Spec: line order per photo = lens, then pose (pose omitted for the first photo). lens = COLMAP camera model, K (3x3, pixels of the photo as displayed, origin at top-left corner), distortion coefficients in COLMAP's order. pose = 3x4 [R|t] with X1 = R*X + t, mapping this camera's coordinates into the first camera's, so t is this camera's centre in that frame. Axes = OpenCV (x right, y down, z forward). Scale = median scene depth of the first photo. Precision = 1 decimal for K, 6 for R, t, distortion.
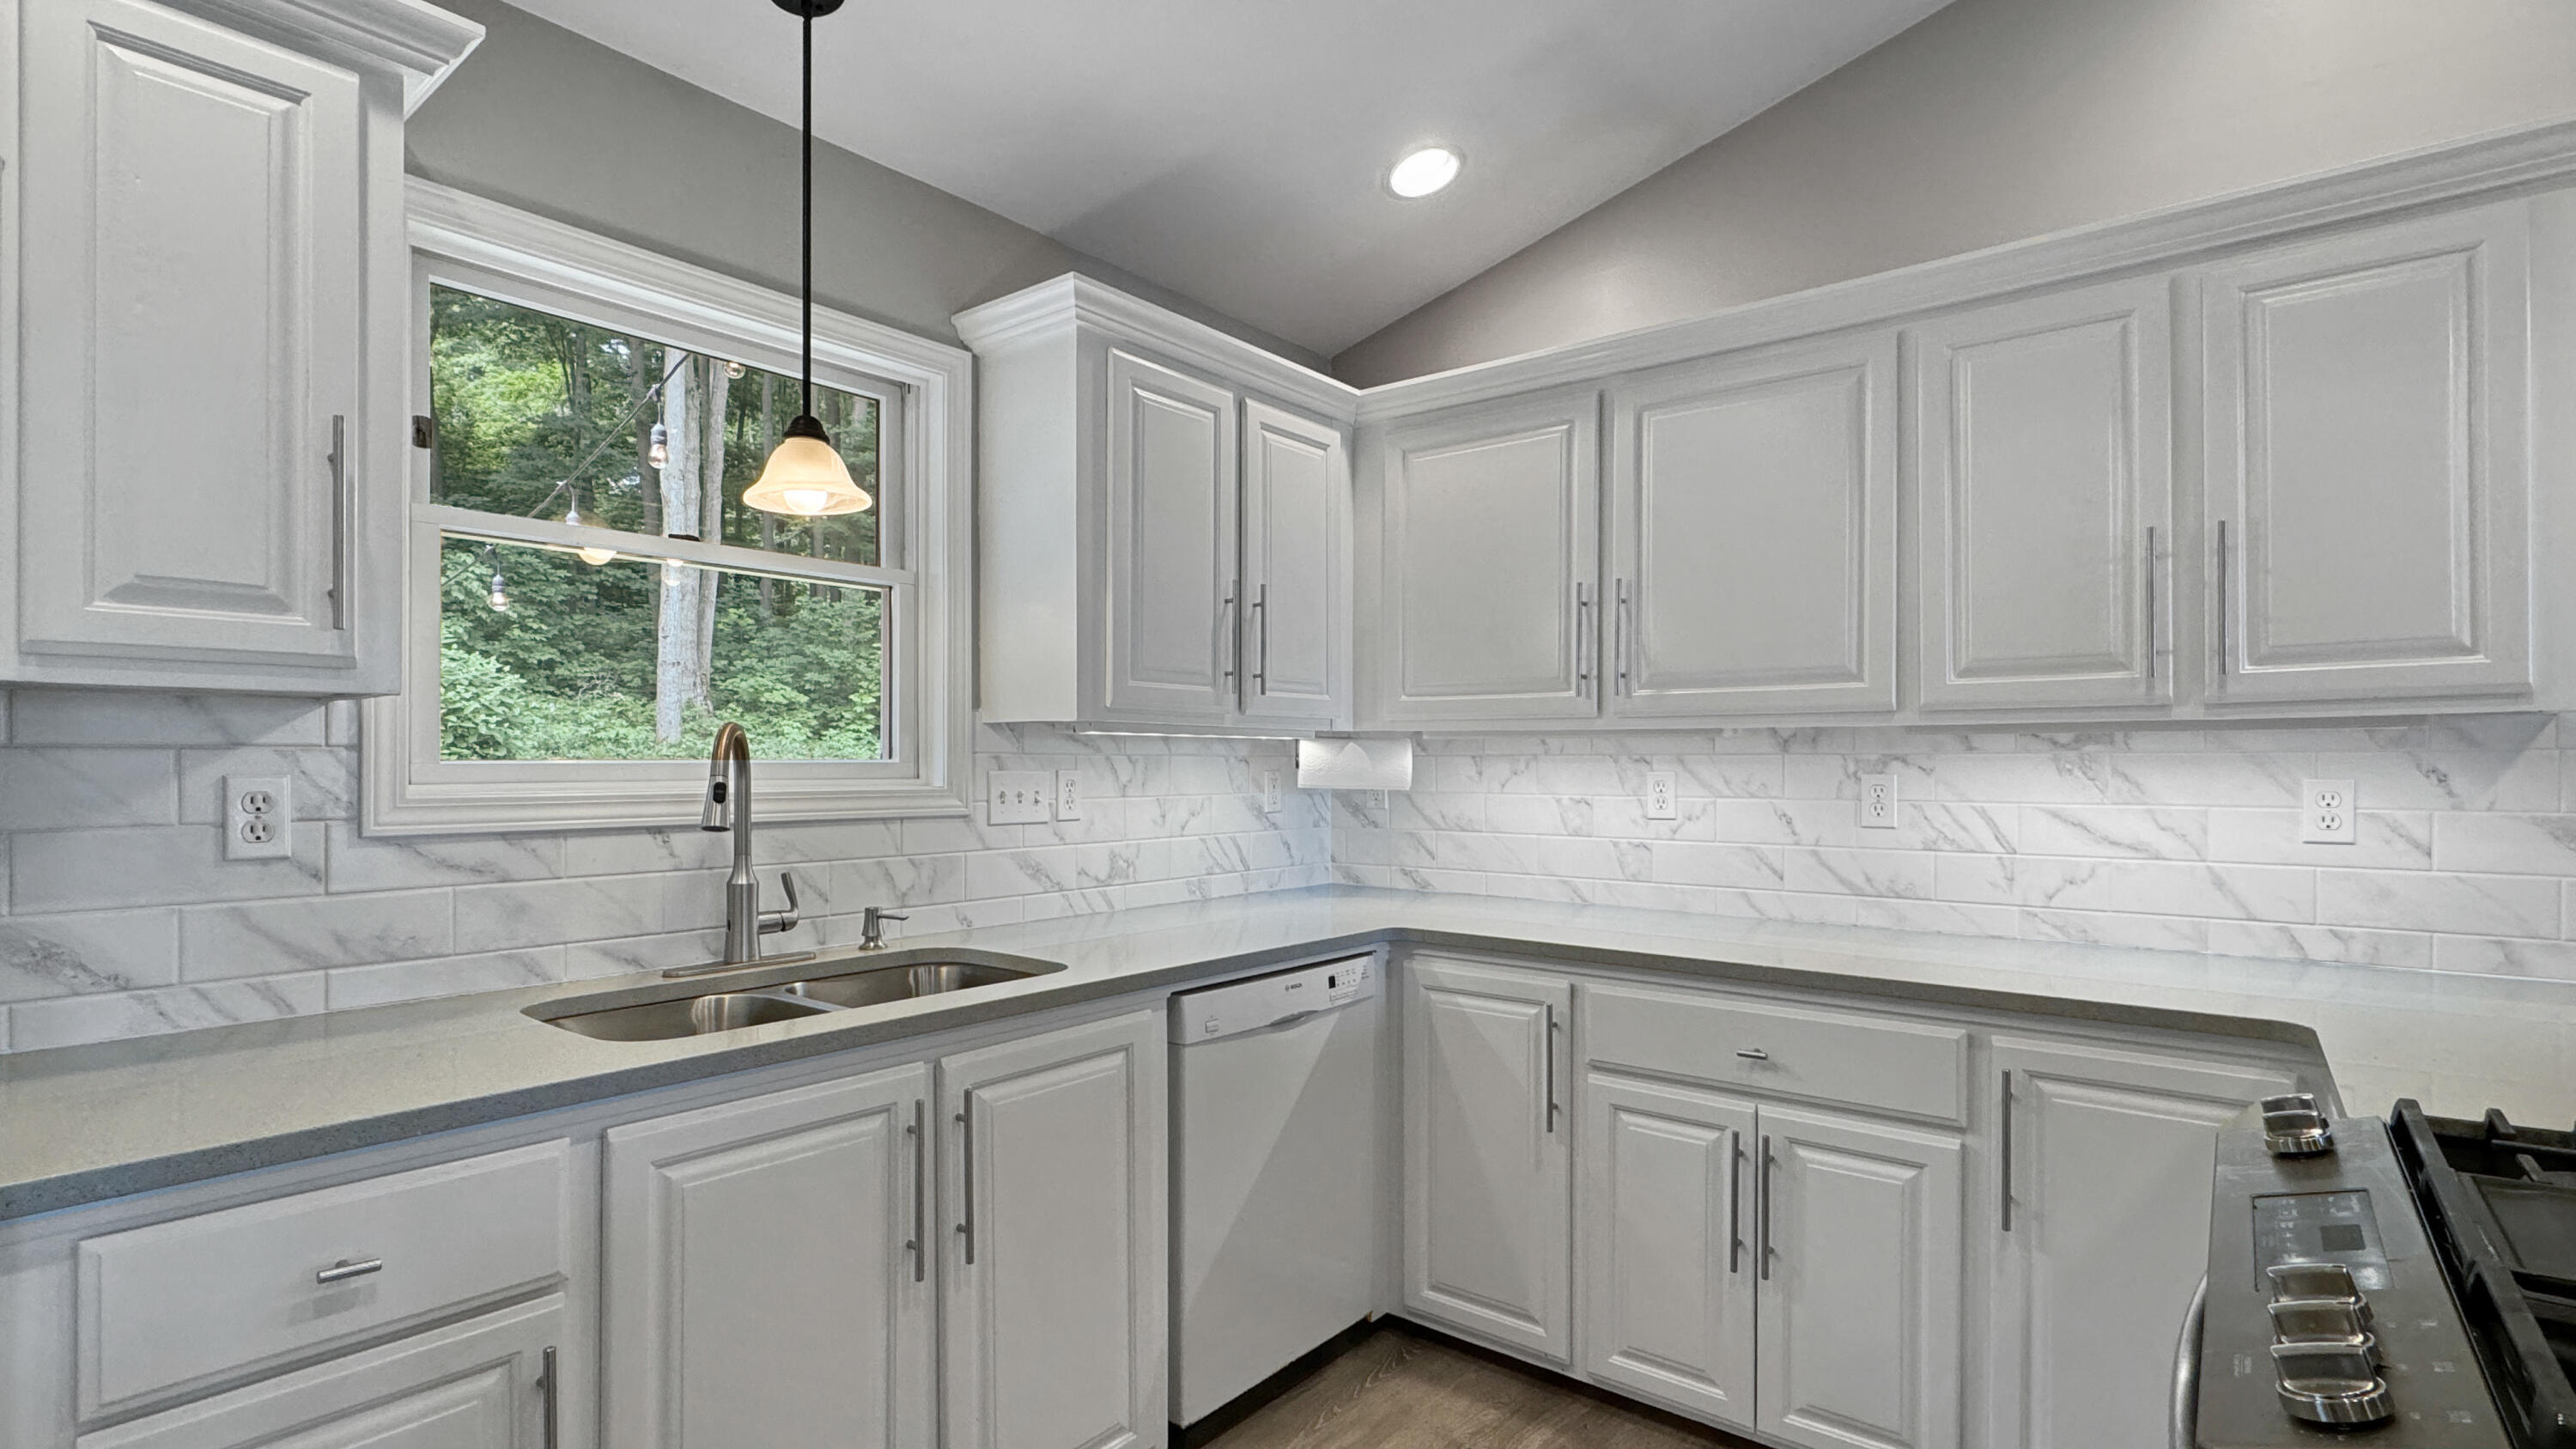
lens RADIAL K [[1204.6, 0, 1290.0], [0, 1204.6, 748.5], [0, 0, 1]] dist [-0.004943, 0.002906]
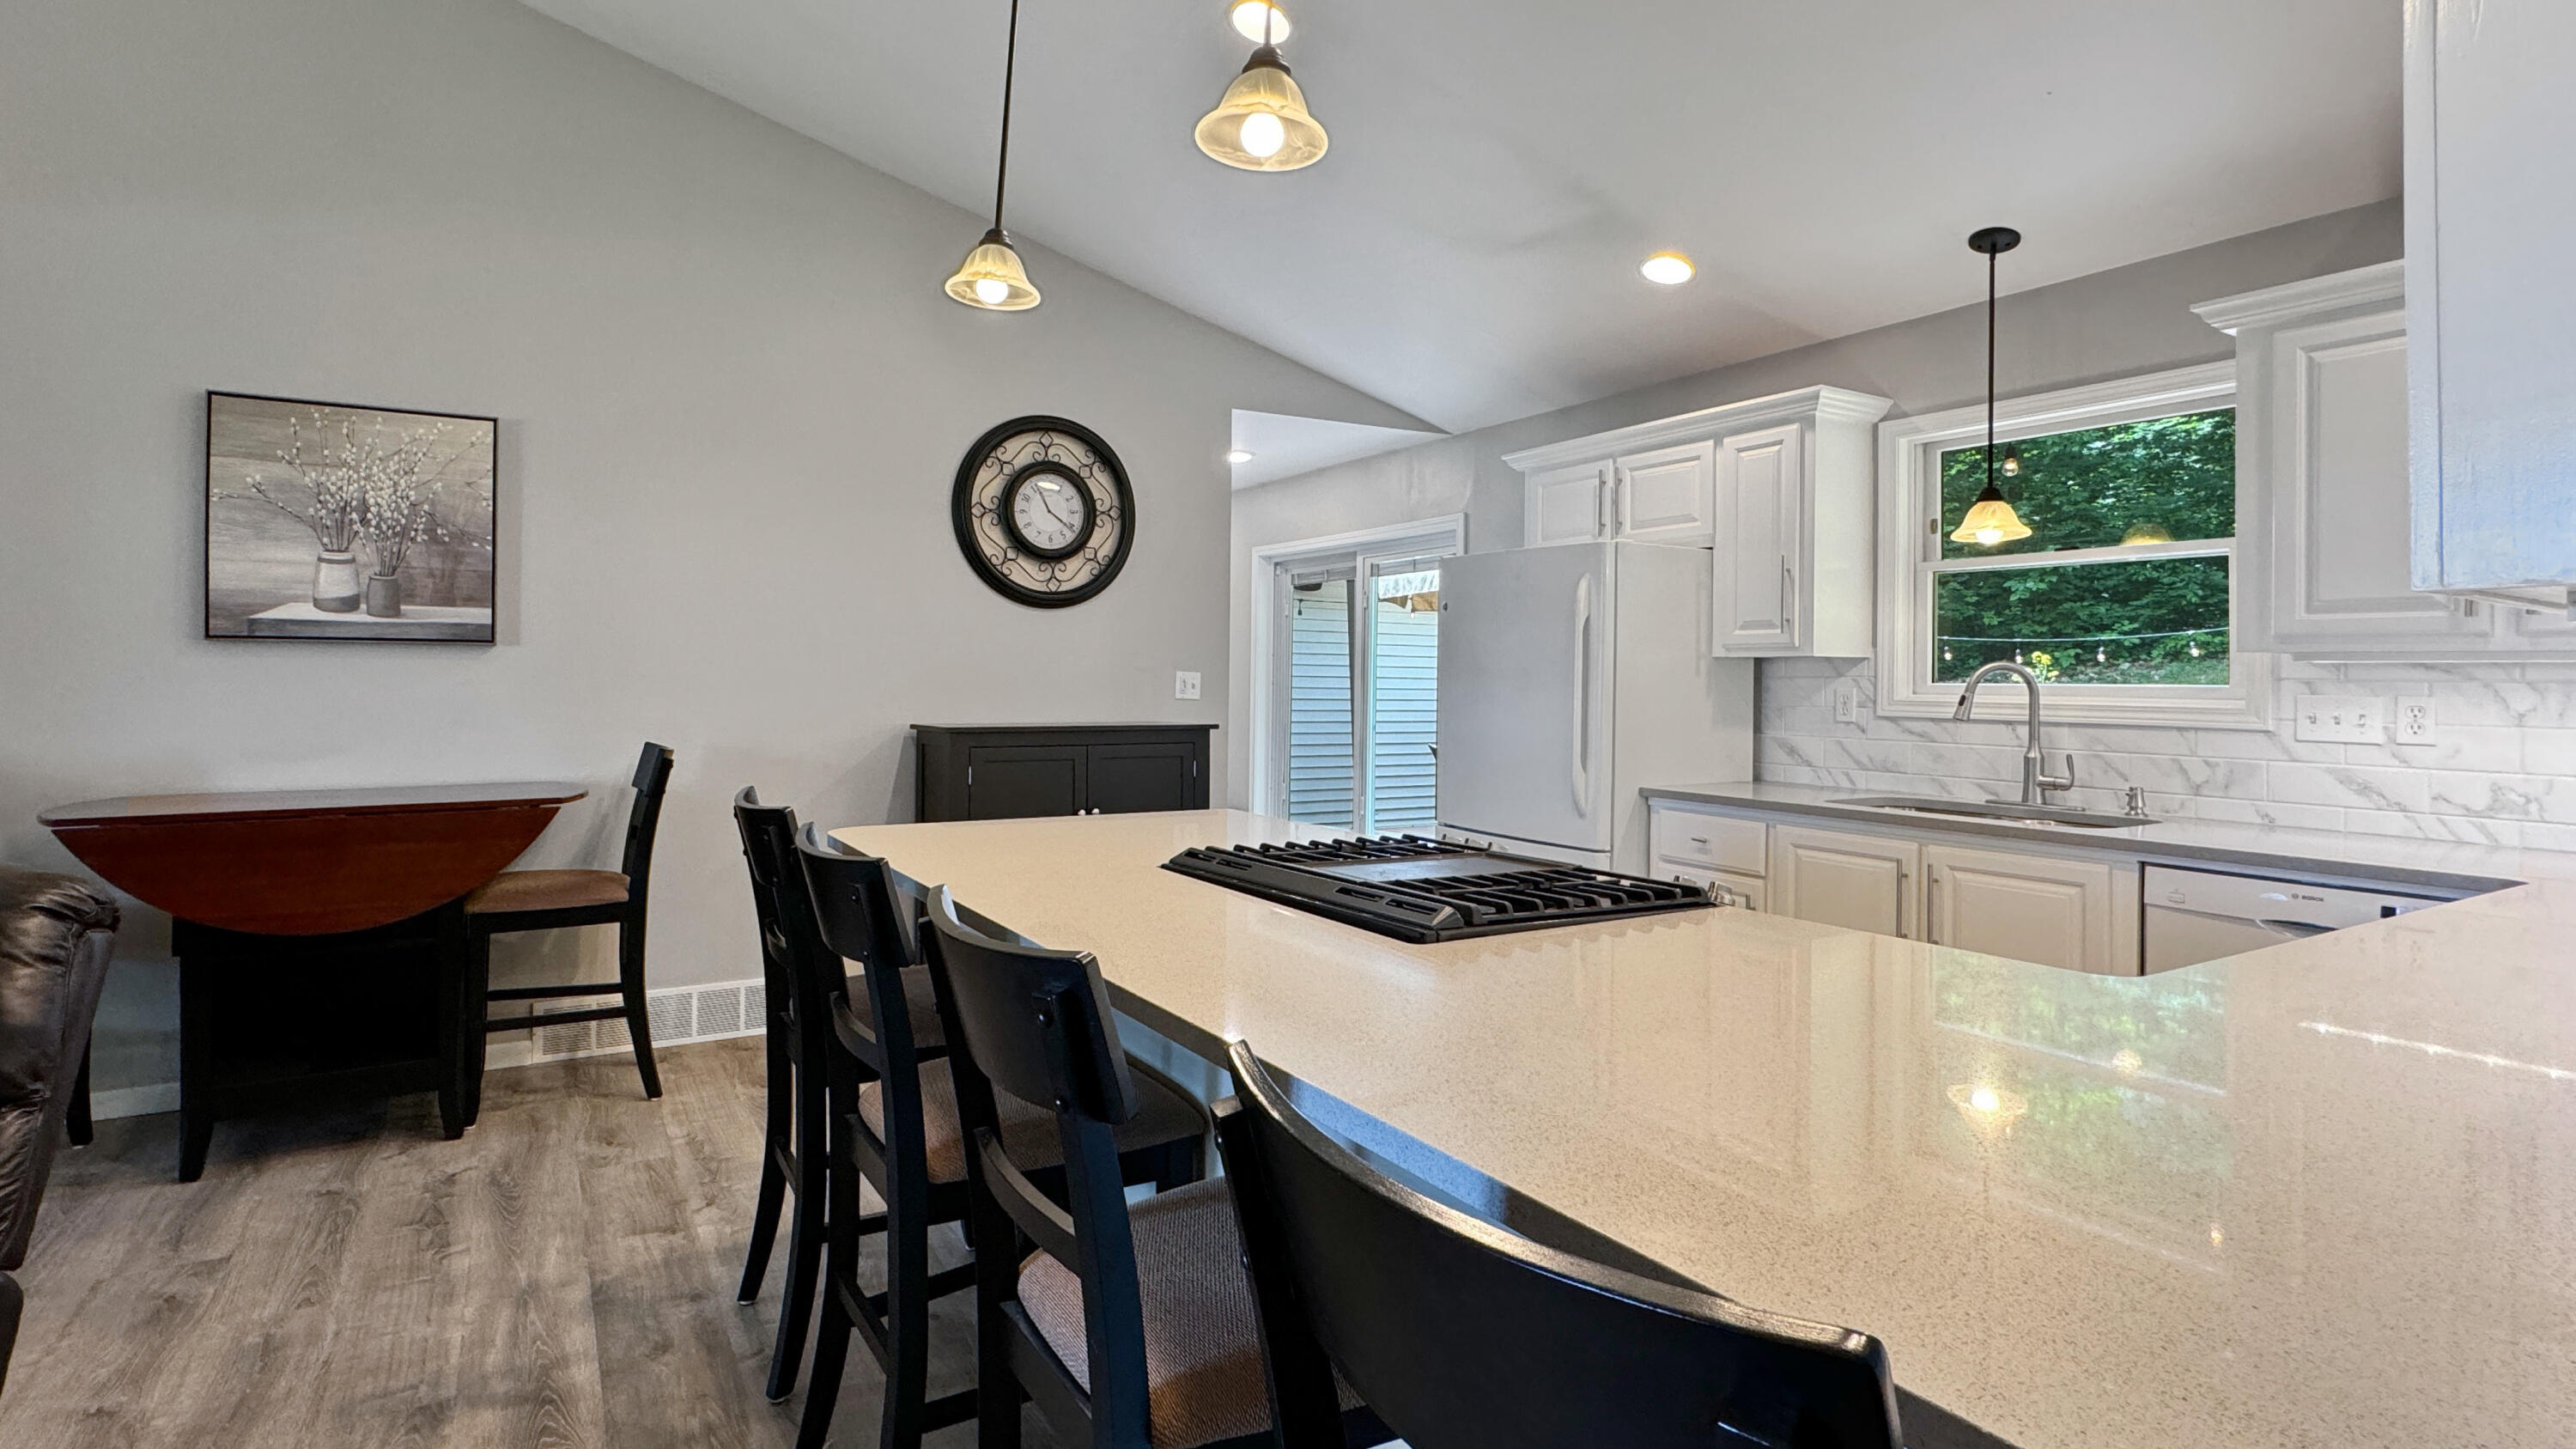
lens RADIAL K [[1204.6, 0, 1207.0], [0, 1204.6, 674.3], [0, 0, 1]] dist [-0.004943, 0.002906]
pose [[-0.374432, -0.010412, -0.927196, 1.329192], [-0.005075, 0.999945, -0.009180, 0.016097], [0.927241, 0.001268, -0.374464, 0.492383]]
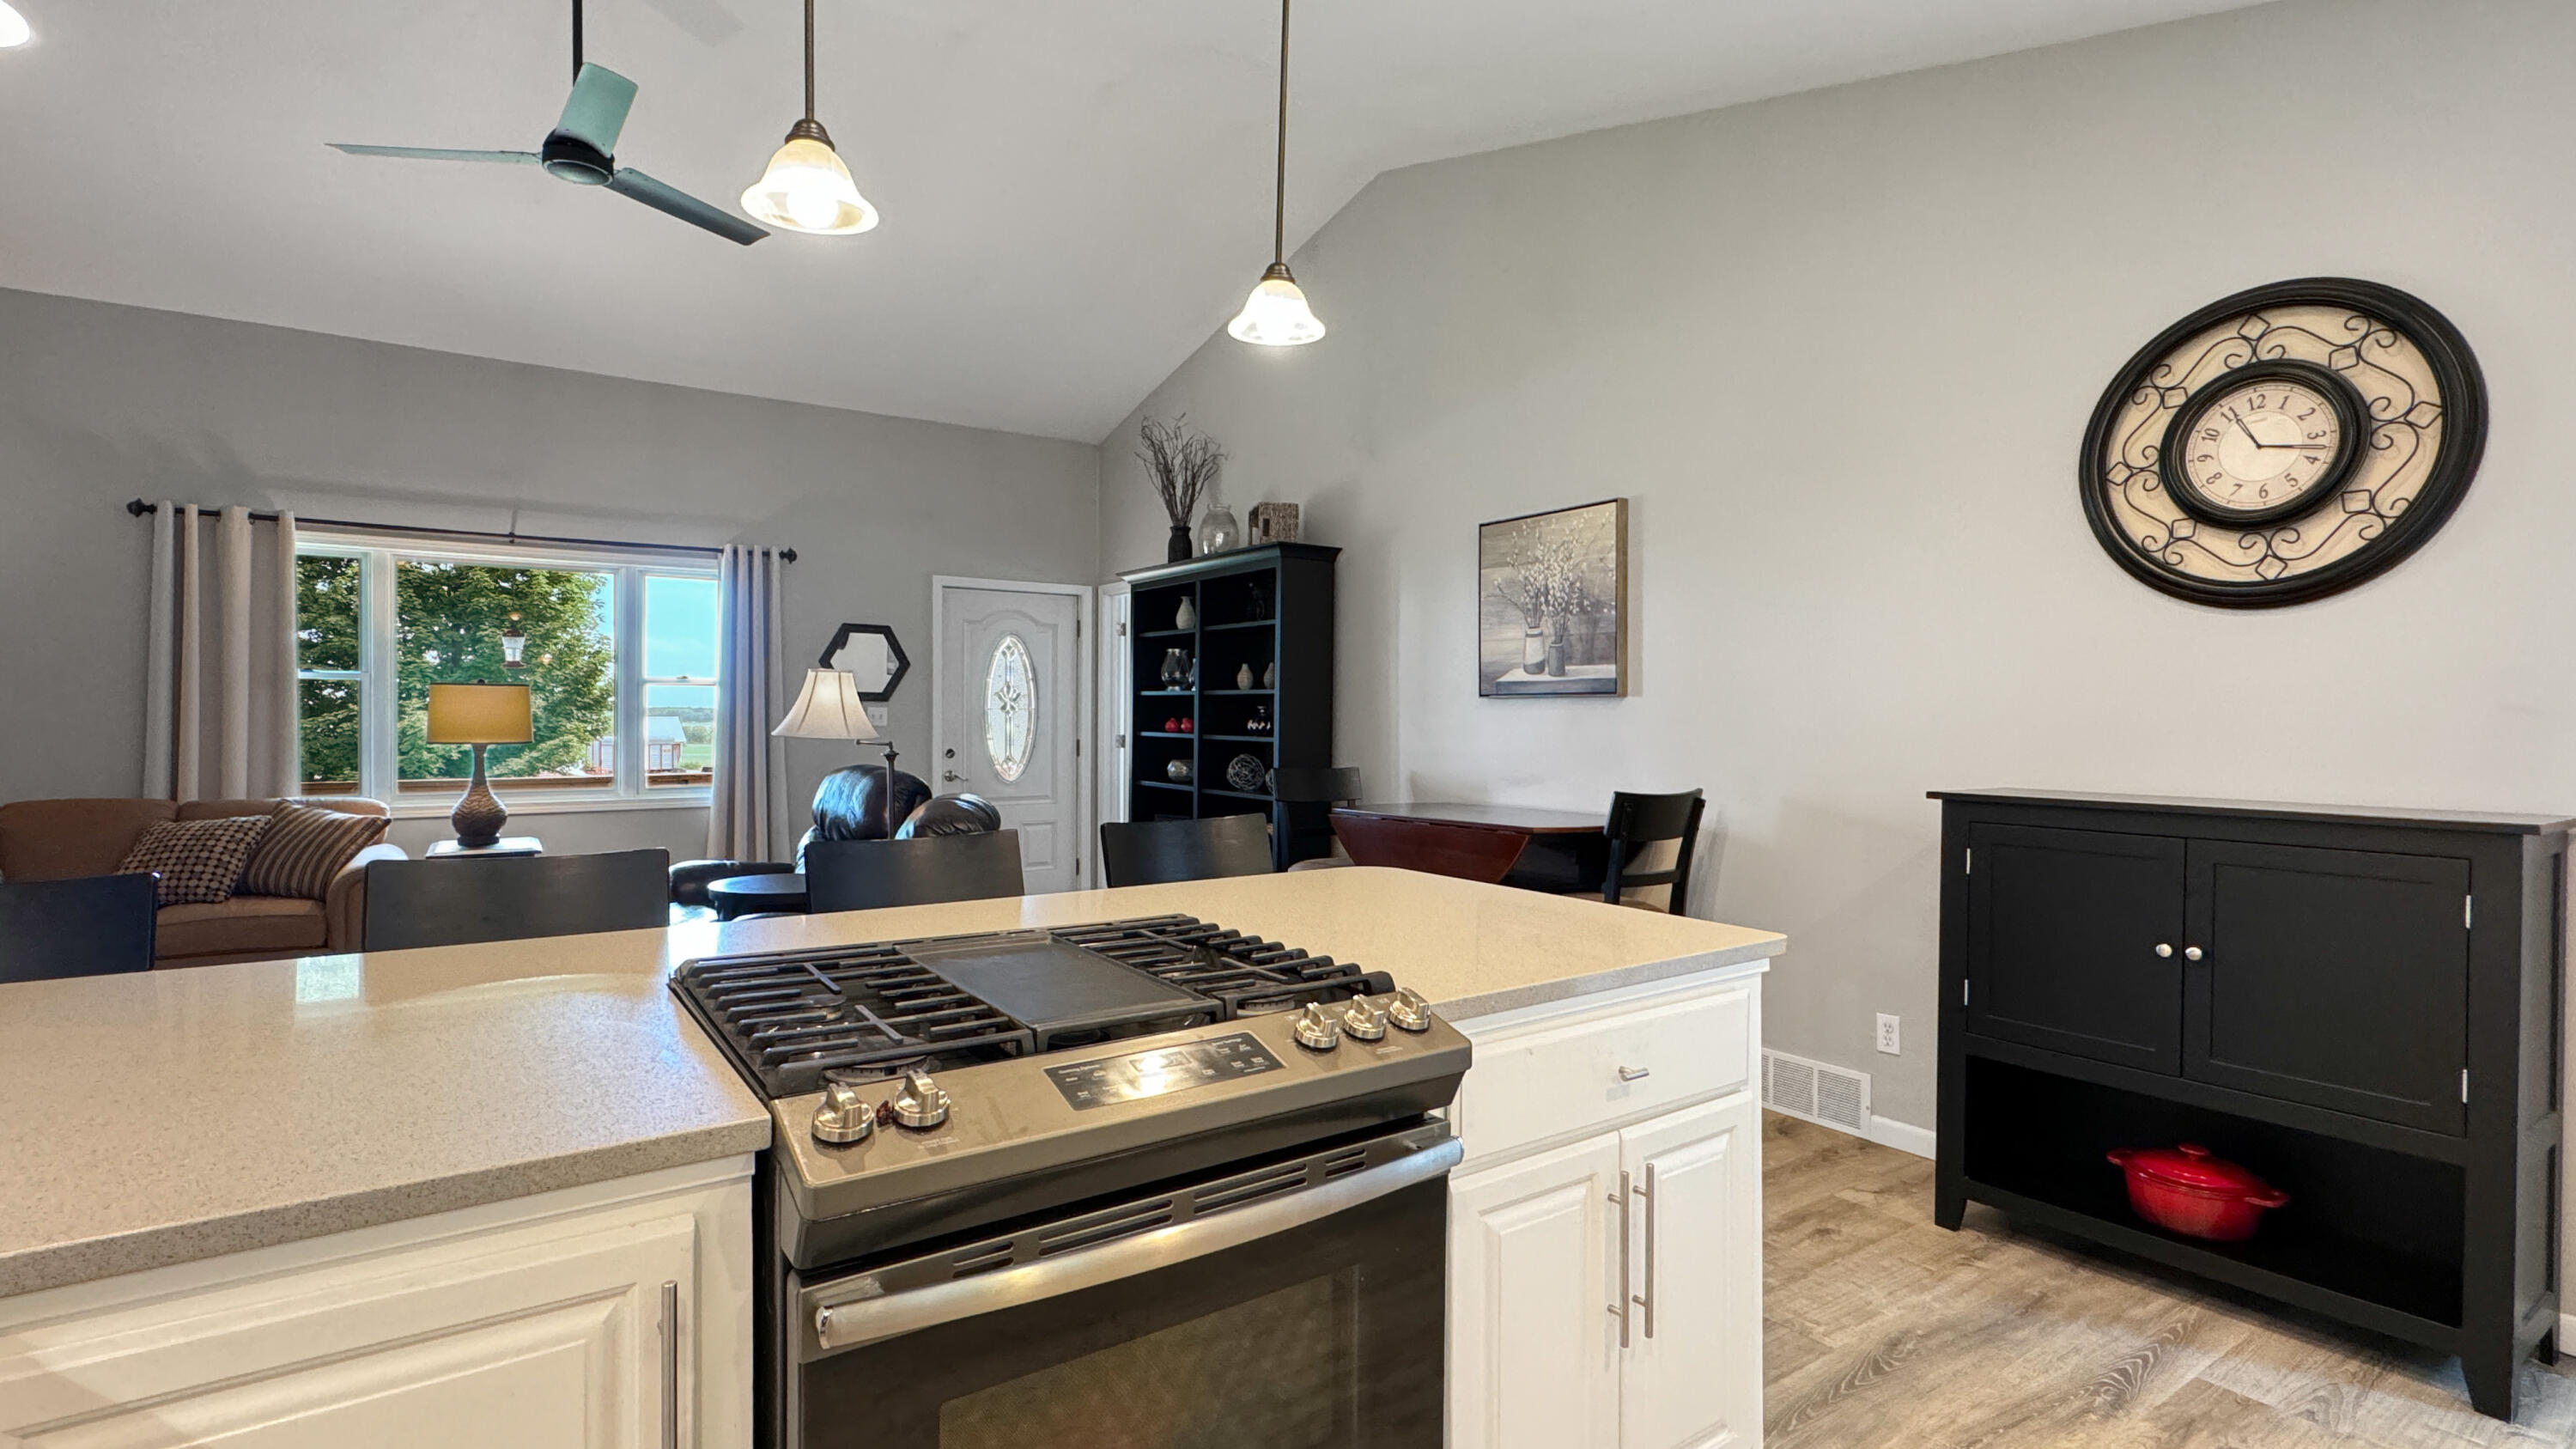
lens RADIAL K [[1204.6, 0, 1282.1], [0, 1204.6, 713.8], [0, 0, 1]] dist [-0.004943, 0.002906]
pose [[-0.957464, -0.009001, 0.288411, 0.159345], [-0.011847, 0.999897, -0.008124, 0.014877], [-0.288308, -0.011195, -0.957472, 0.917460]]
